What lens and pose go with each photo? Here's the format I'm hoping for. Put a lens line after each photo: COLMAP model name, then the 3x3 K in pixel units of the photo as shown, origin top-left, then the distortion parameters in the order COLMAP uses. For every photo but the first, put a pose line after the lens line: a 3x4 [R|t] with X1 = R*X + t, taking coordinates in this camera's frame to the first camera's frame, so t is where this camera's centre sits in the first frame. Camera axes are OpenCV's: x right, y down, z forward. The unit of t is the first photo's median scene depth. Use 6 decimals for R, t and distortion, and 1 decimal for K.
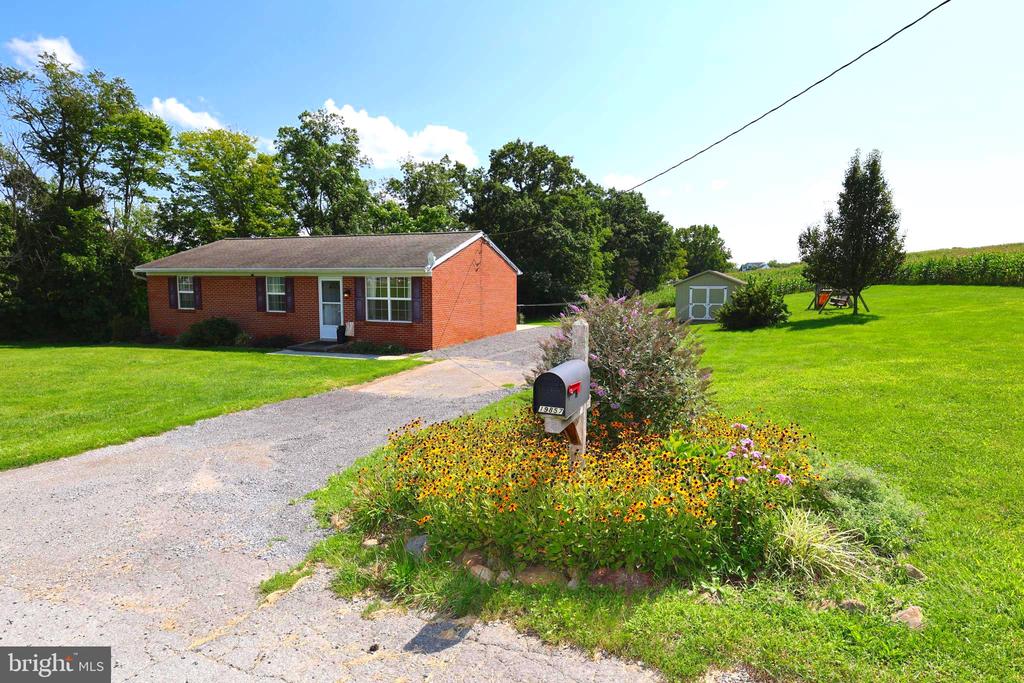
lens RADIAL K [[581.4, 0, 512.0], [0, 581.4, 341.5], [0, 0, 1]] dist [-0.002492, -0.000542]
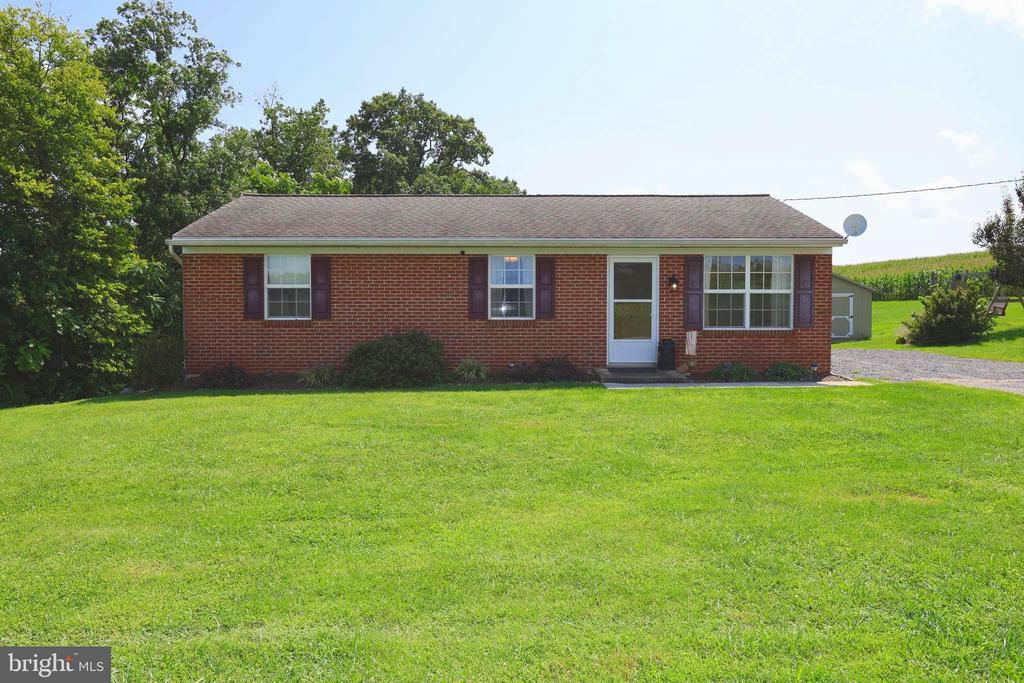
lens RADIAL K [[810.8, 0, 512.0], [0, 810.8, 341.5], [0, 0, 1]] dist [-0.001418, -0.000919]
pose [[0.930381, -0.019874, 0.366056, -0.684833], [0.042718, 0.997604, -0.054411, 0.012685], [-0.364097, 0.066260, 0.929001, 0.281282]]
